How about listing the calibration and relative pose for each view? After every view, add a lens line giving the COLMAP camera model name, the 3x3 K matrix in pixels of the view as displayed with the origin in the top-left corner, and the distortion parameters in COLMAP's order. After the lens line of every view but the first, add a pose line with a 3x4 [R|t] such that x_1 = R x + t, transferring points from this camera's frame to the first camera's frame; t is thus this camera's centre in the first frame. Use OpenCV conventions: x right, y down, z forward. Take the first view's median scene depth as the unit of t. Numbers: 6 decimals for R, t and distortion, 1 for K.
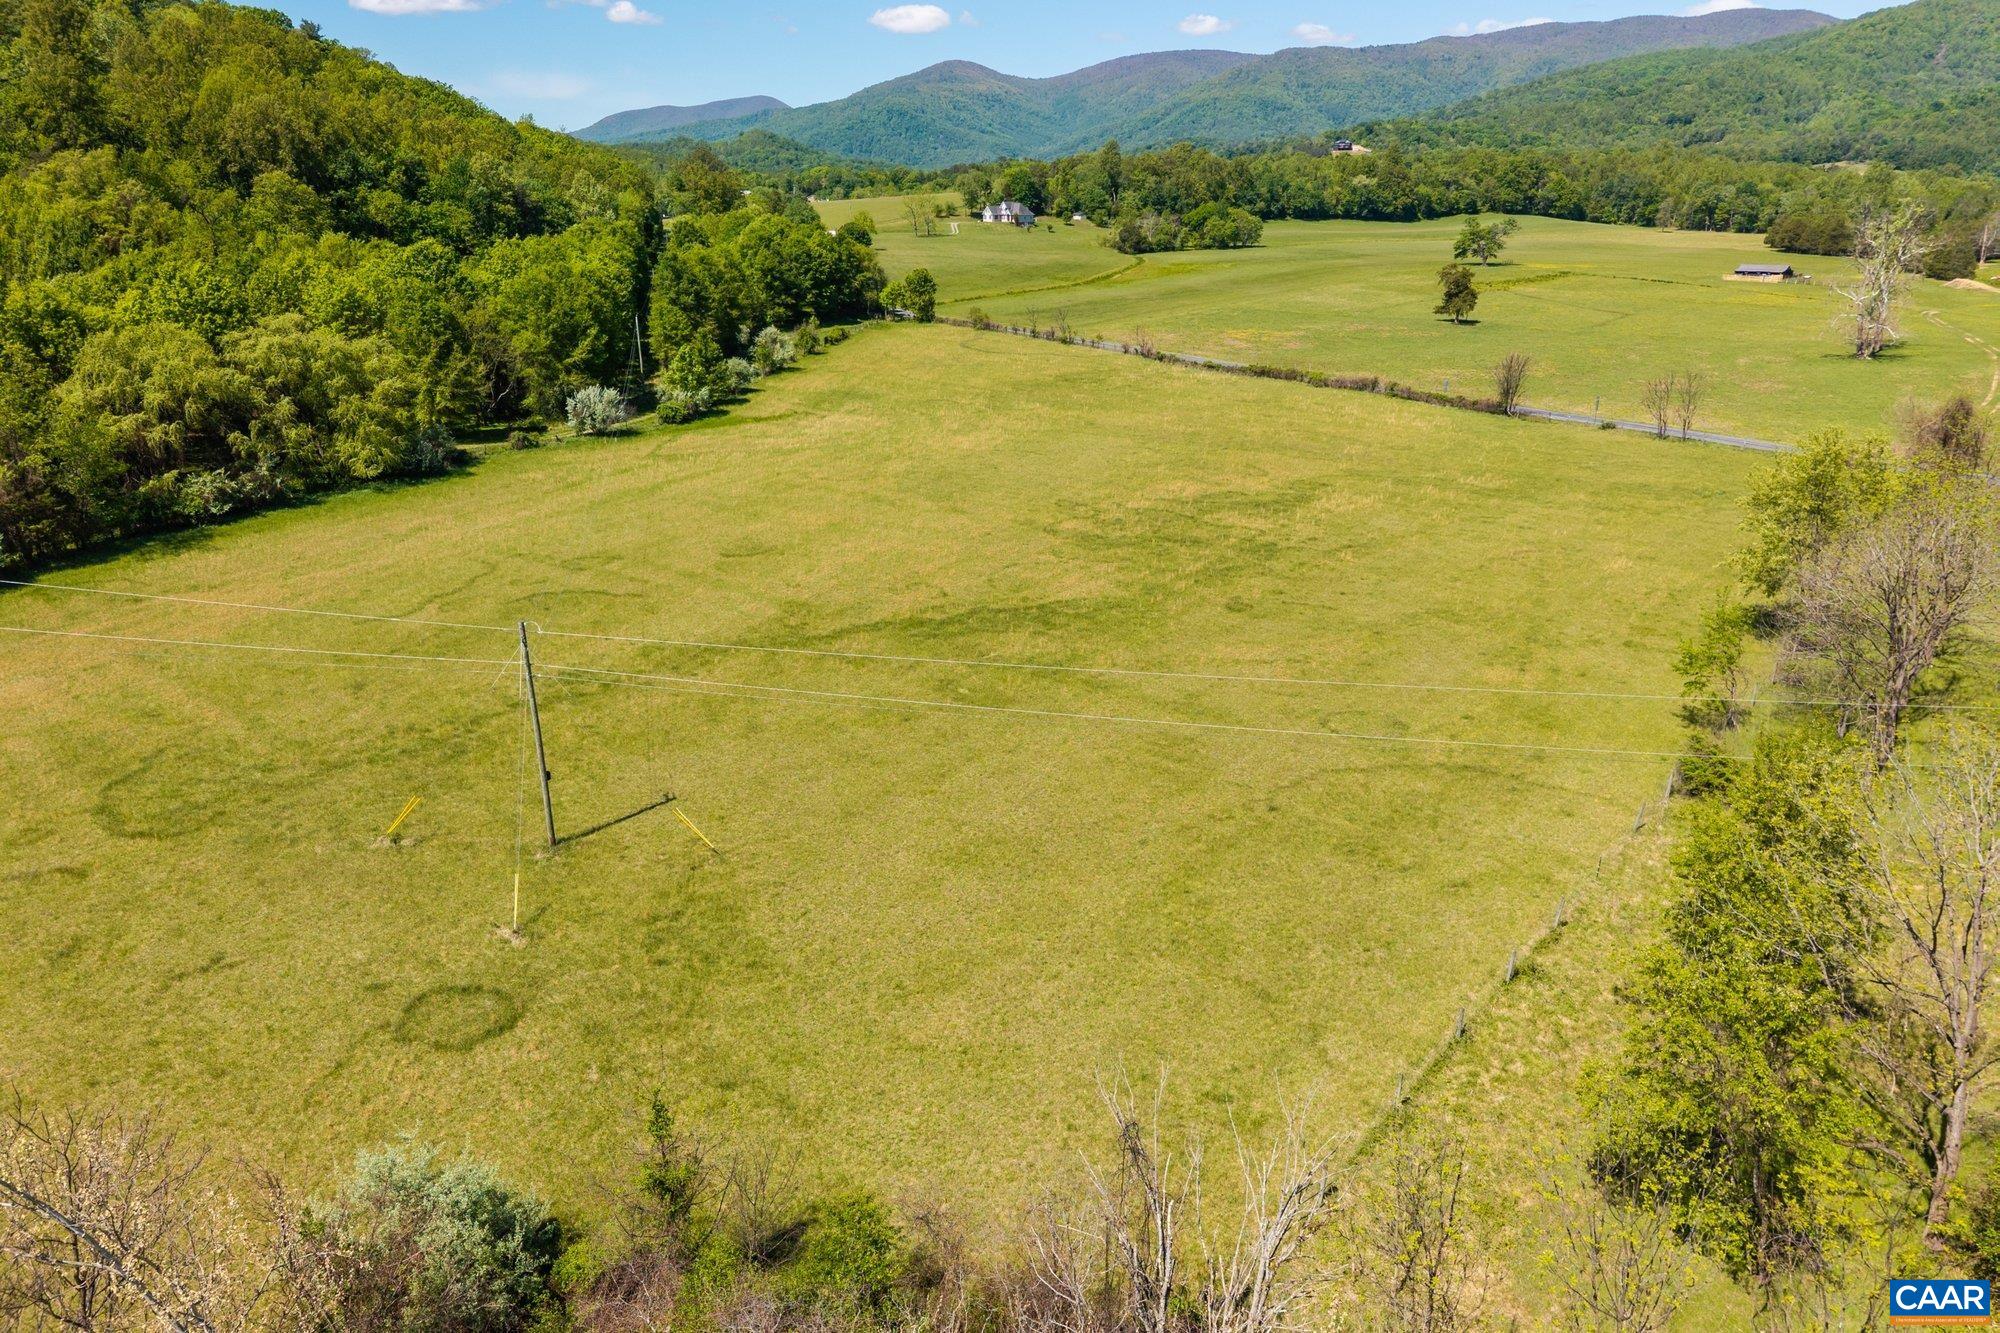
lens RADIAL K [[1375.3, 0, 1000.0], [0, 1375.3, 666.5], [0, 0, 1]] dist [0.020956, -0.008795]
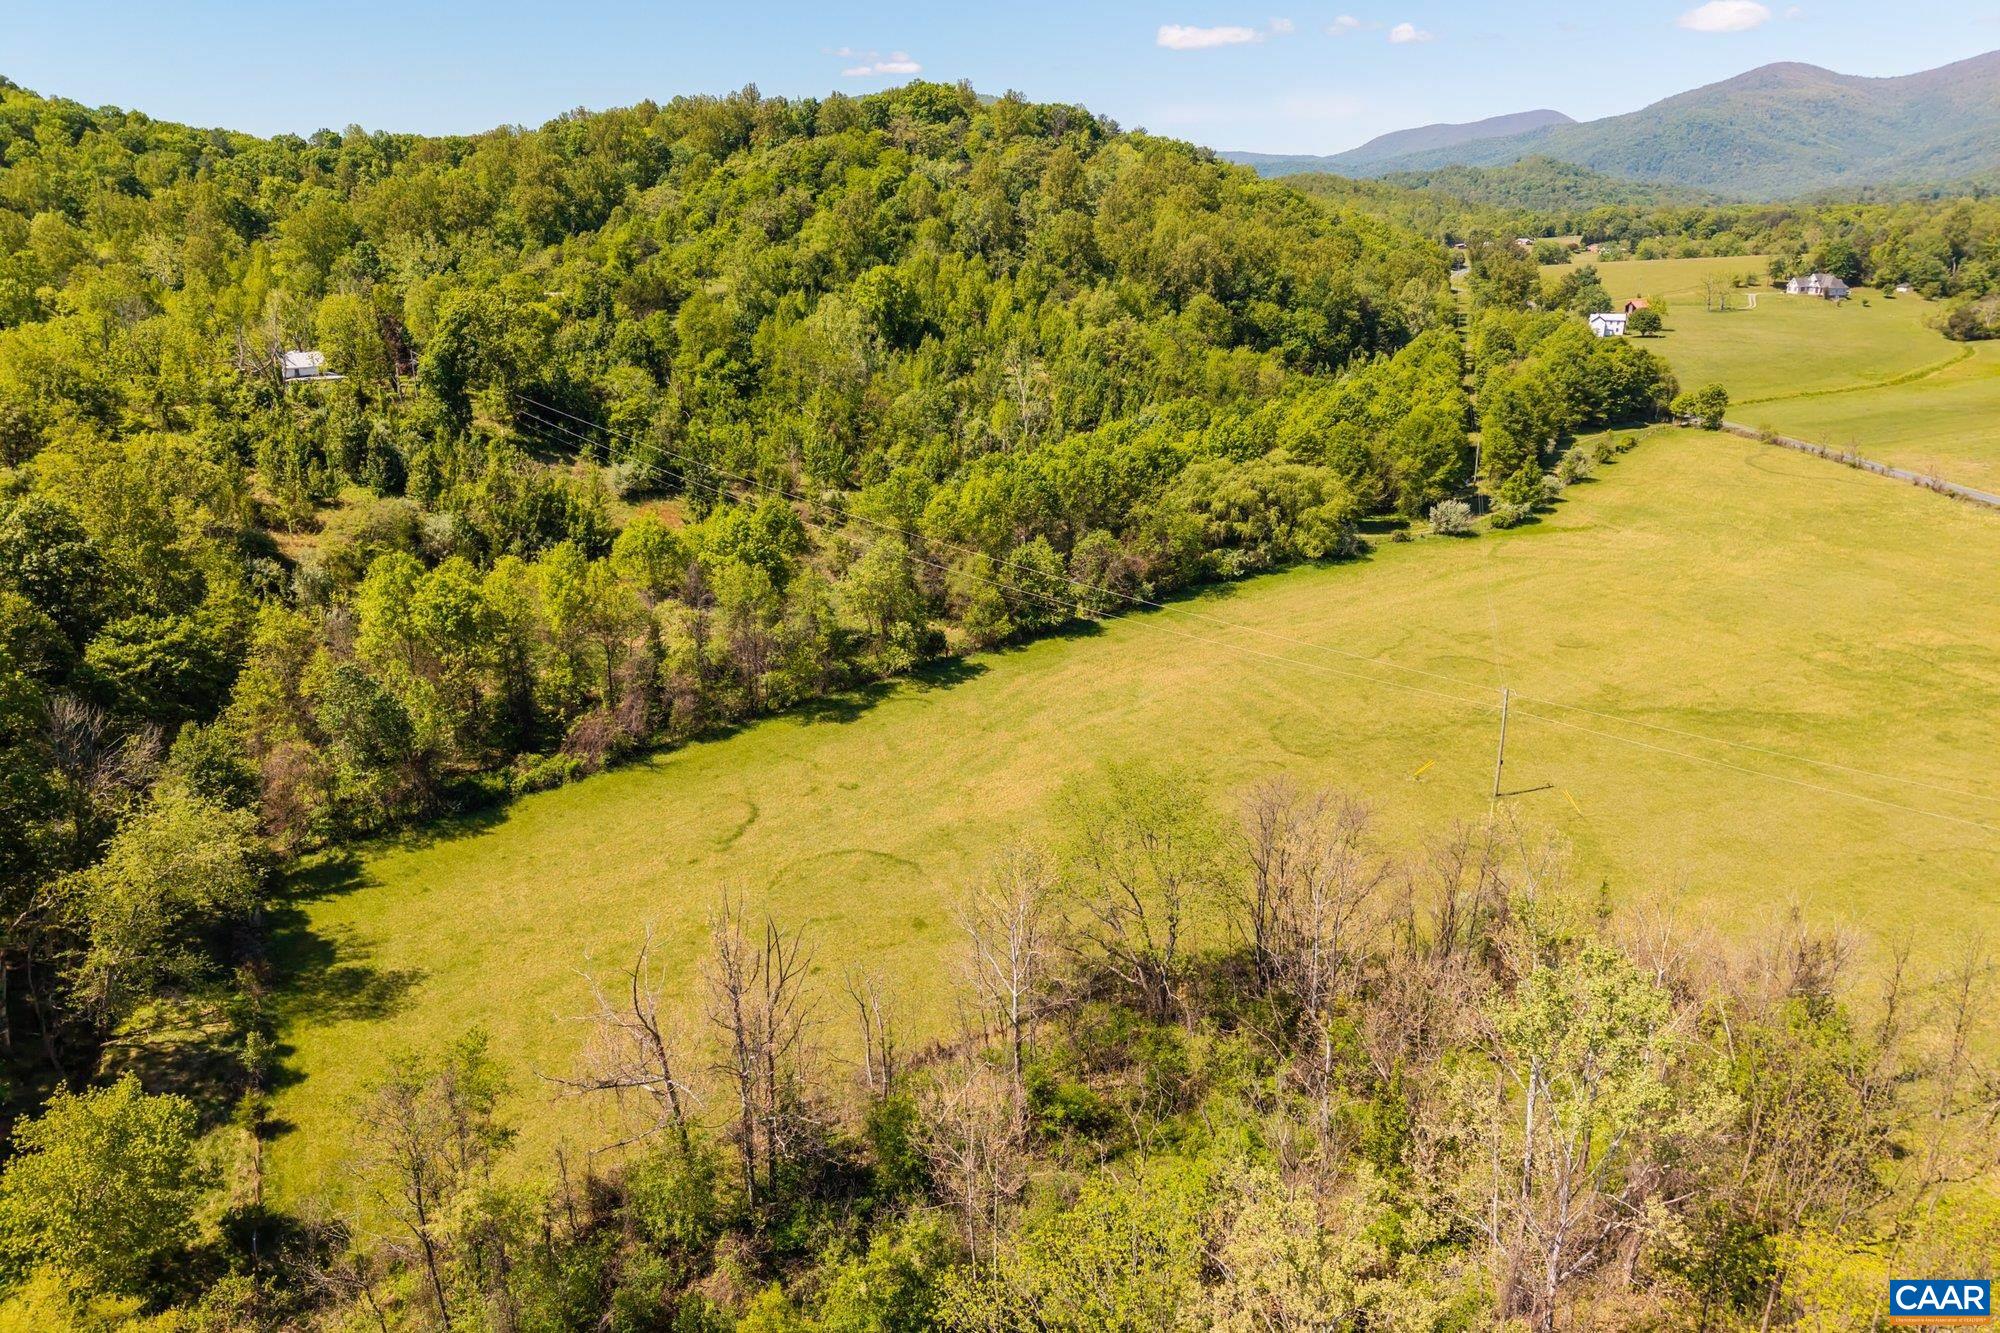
lens RADIAL K [[1366.0, 0, 1000.0], [0, 1366.0, 666.5], [0, 0, 1]] dist [0.049519, -0.046509]
pose [[0.873249, 0.155091, -0.461933, -0.011543], [-0.160163, 0.986679, 0.028495, -0.000233], [0.460199, 0.049101, 0.886457, -0.253626]]
